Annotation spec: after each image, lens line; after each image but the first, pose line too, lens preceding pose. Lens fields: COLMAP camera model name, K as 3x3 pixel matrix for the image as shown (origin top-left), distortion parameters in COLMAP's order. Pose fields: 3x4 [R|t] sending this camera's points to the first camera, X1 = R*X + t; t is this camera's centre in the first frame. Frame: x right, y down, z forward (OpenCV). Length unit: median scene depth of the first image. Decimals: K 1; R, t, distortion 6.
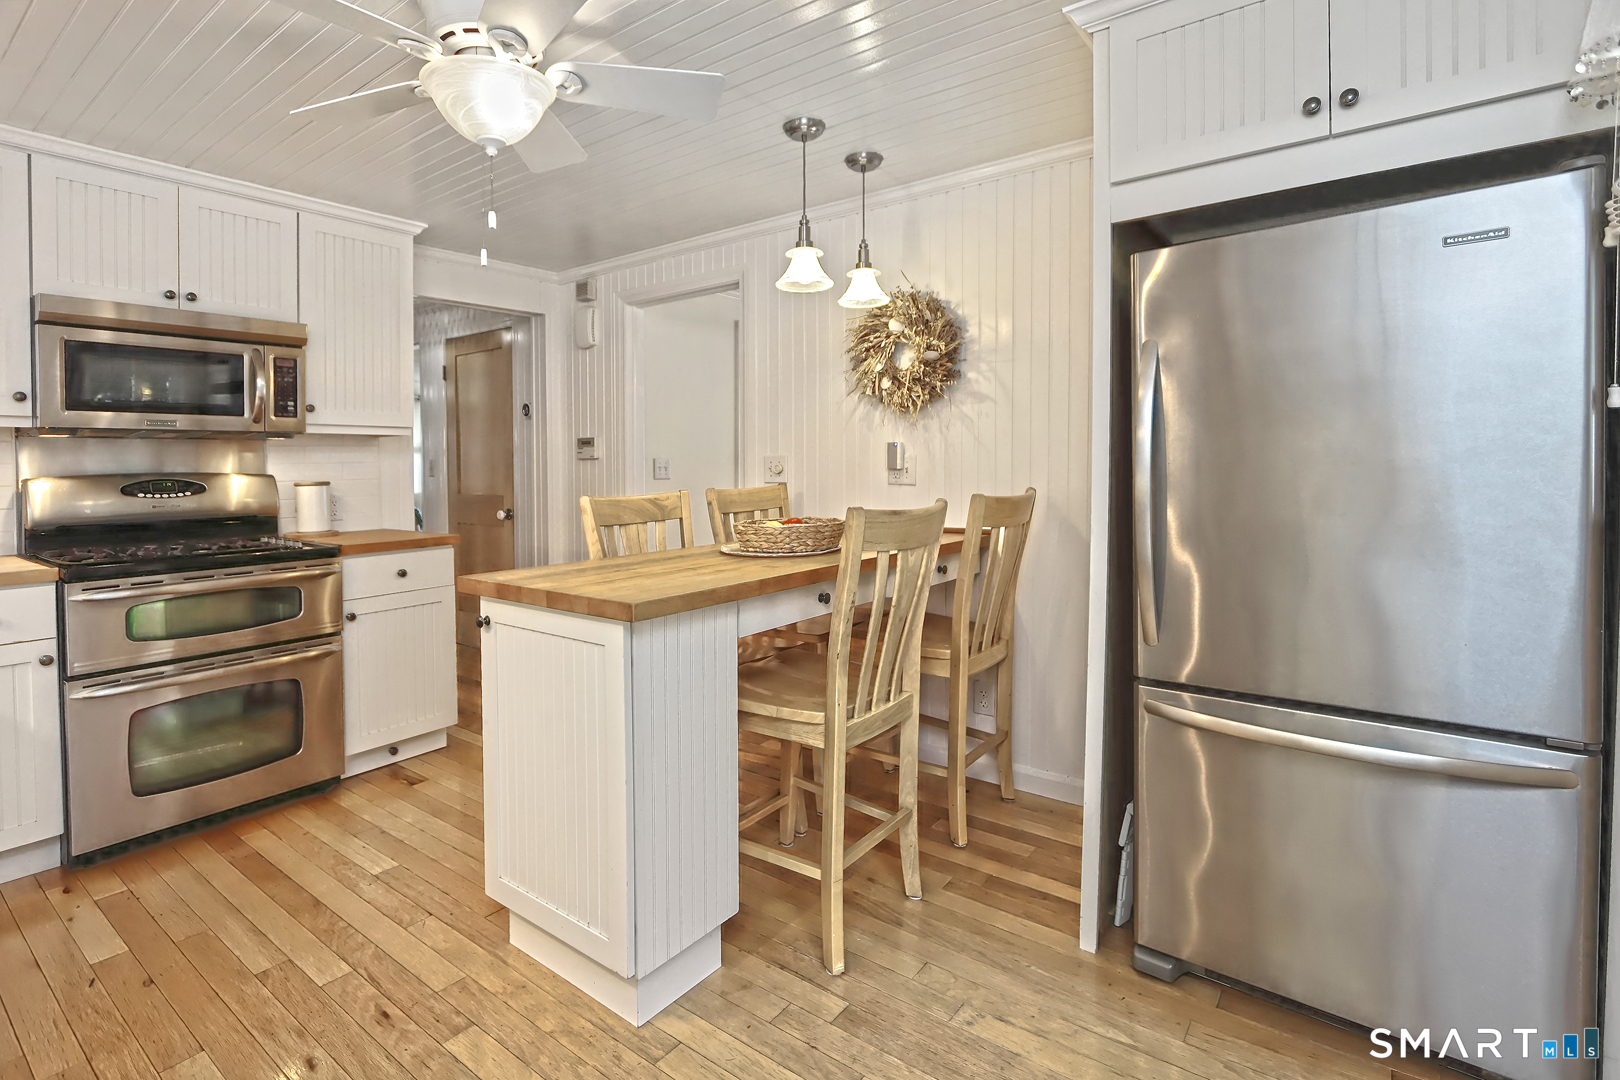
lens RADIAL K [[779.3, 0, 811.1], [0, 779.3, 531.9], [0, 0, 1]] dist [-0.005114, -0.001418]
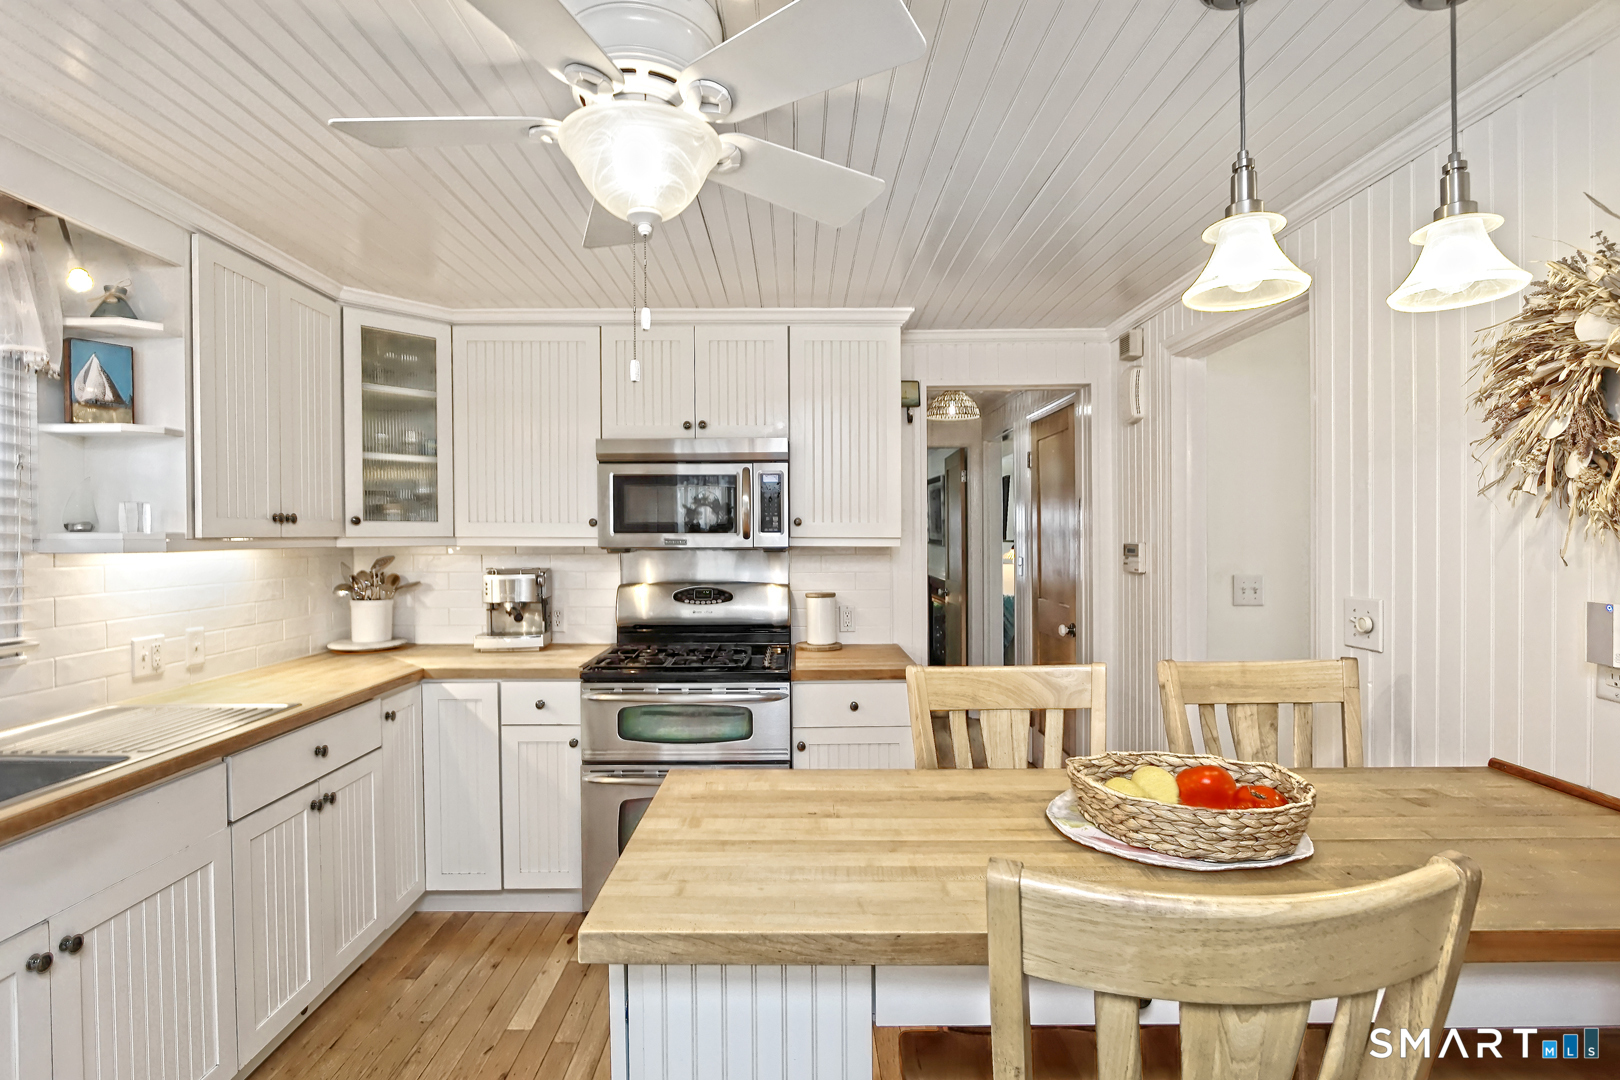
lens RADIAL K [[822.7, 0, 809.6], [0, 822.7, 551.2], [0, 0, 1]] dist [-0.012507, -0.001192]
pose [[0.614441, 0.023601, -0.788610, 0.185627], [-0.069531, 0.997283, -0.024328, -0.102353], [0.785893, 0.069781, 0.614412, 0.397381]]
